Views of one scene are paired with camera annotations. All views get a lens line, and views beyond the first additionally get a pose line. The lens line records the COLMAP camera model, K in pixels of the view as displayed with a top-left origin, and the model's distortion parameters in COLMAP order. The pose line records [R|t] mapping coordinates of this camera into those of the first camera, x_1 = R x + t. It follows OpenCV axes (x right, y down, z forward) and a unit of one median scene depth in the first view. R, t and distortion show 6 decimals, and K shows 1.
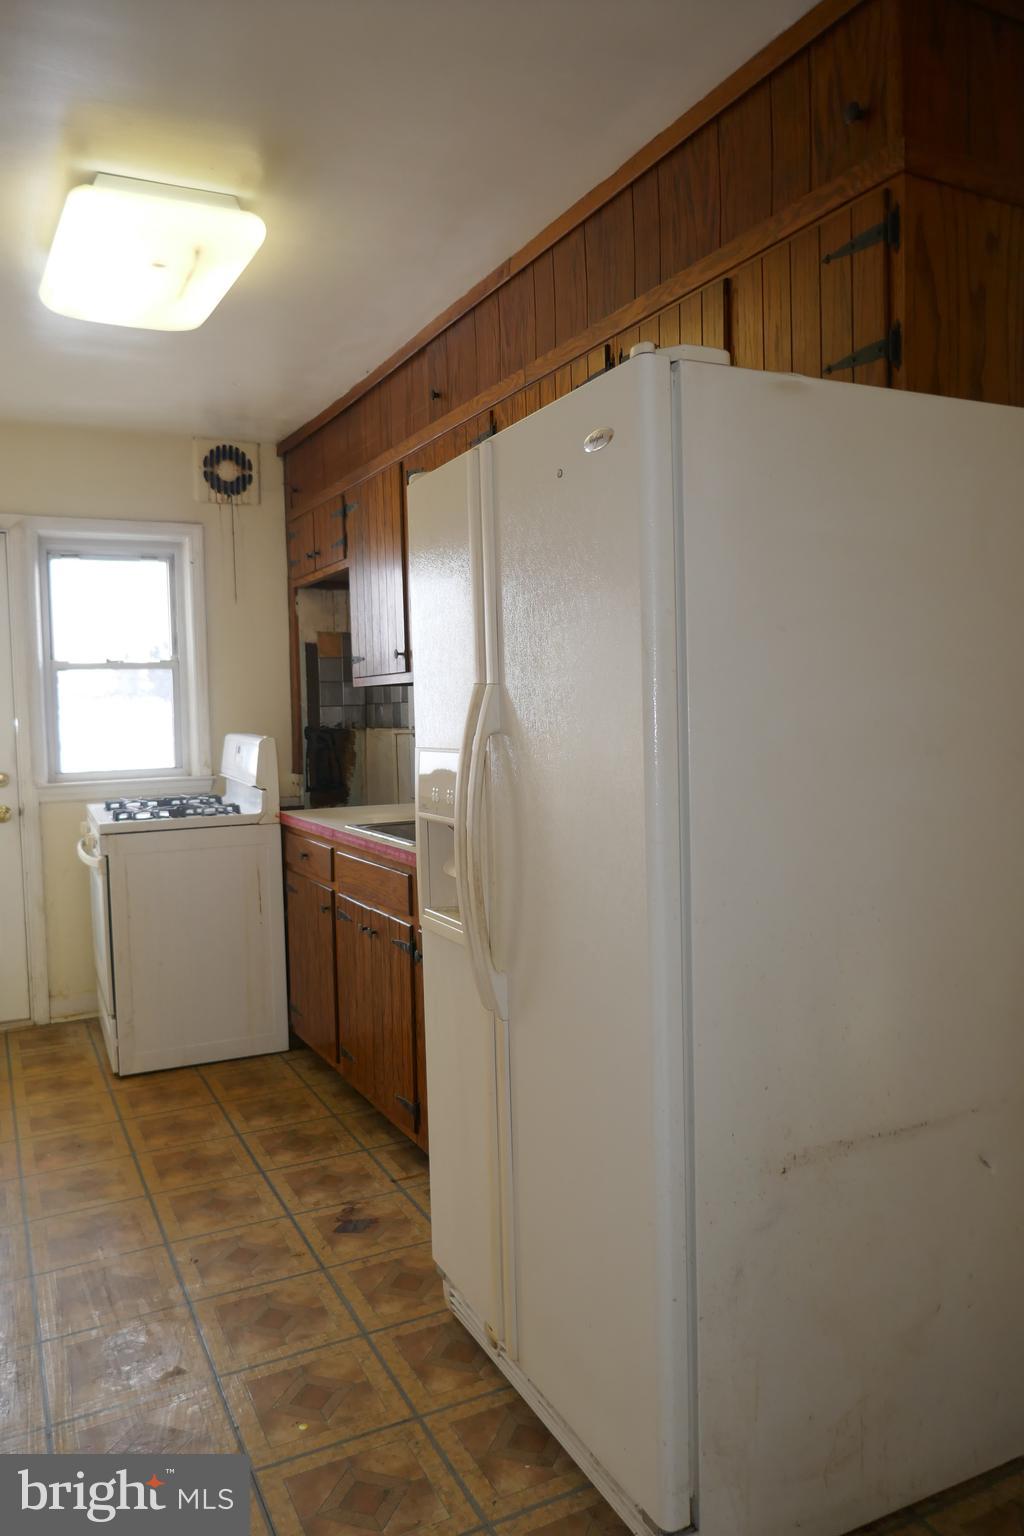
lens RADIAL K [[1105.8, 0, 513.4], [0, 1105.8, 758.9], [0, 0, 1]] dist [-0.010300, -0.001454]
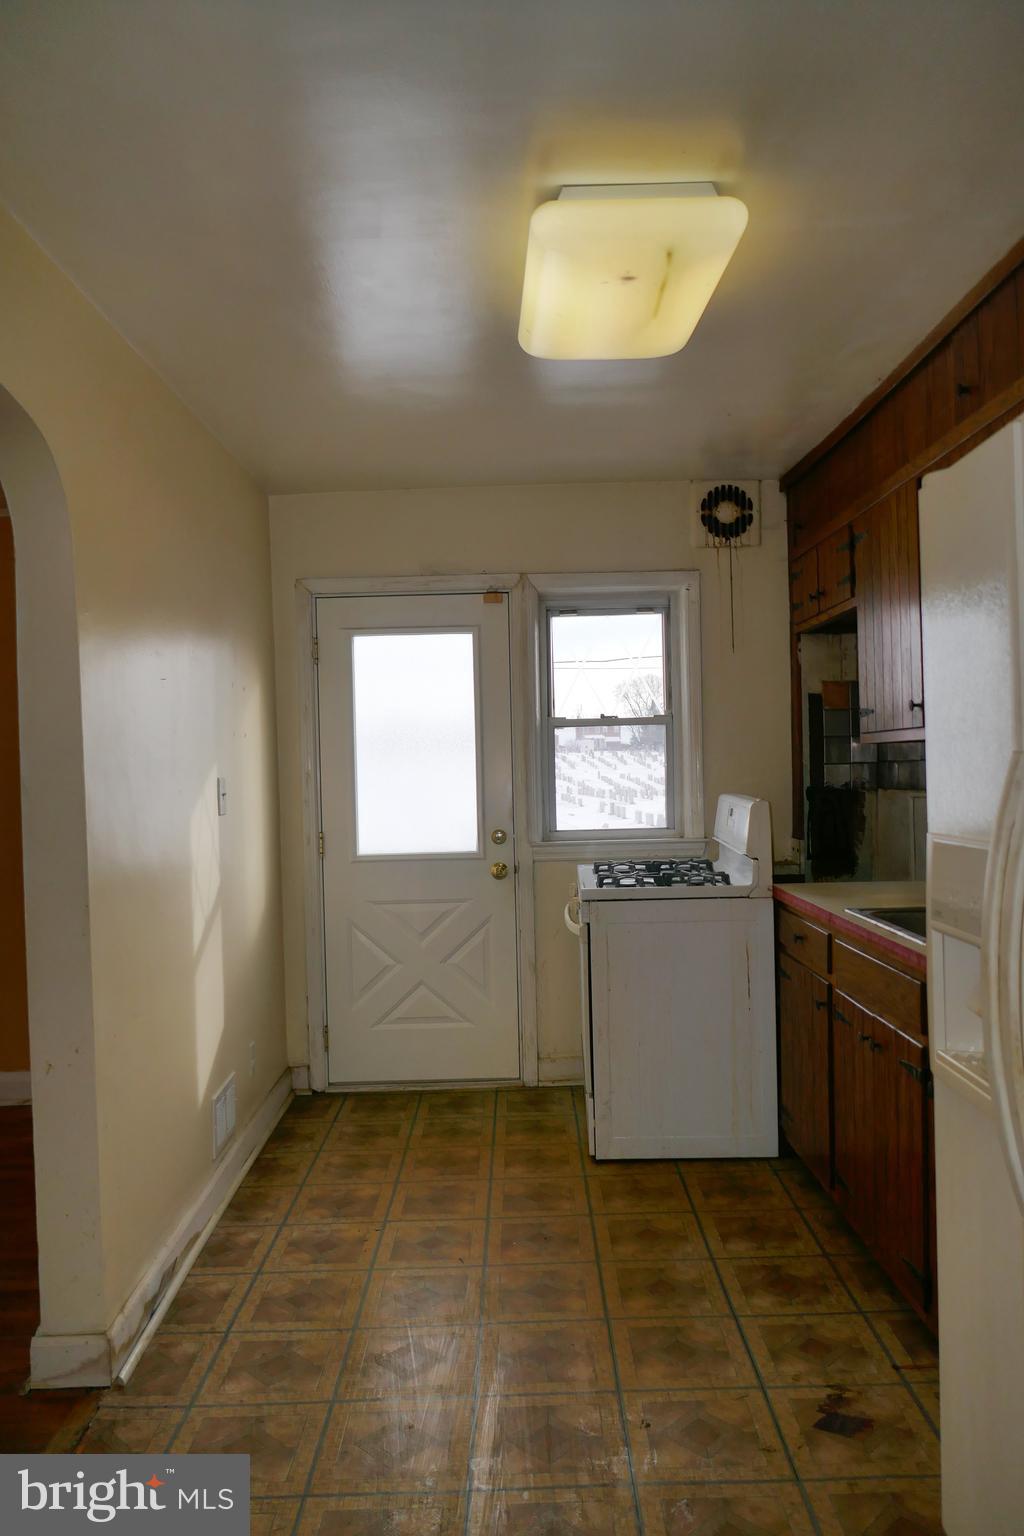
lens RADIAL K [[1105.8, 0, 517.0], [0, 1105.8, 771.6], [0, 0, 1]] dist [-0.010300, -0.001454]
pose [[0.897122, 0.006167, -0.441739, -0.004136], [-0.020678, 0.999393, -0.028042, -0.014839], [0.441298, 0.034291, 0.896705, 0.116157]]
